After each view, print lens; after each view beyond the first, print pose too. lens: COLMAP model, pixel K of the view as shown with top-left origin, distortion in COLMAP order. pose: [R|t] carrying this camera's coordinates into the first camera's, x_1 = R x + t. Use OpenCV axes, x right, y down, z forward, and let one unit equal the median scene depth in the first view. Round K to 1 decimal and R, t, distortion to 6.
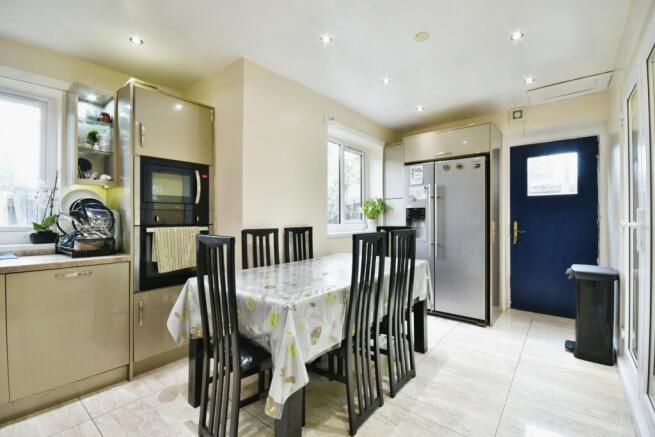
lens RADIAL K [[290.6, 0, 327.5], [0, 290.6, 218.5], [0, 0, 1]] dist [0.000427, 0.000041]
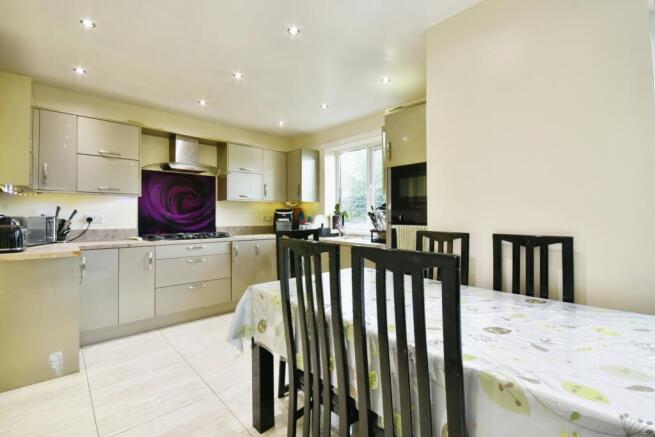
lens RADIAL K [[290.6, 0, 327.5], [0, 290.6, 218.5], [0, 0, 1]] dist [0.000427, 0.000041]
pose [[-0.146213, 0.010038, -0.989202, 0.500717], [-0.004356, 0.999932, 0.010791, -0.005584], [0.989244, 0.005886, -0.146159, 0.702484]]
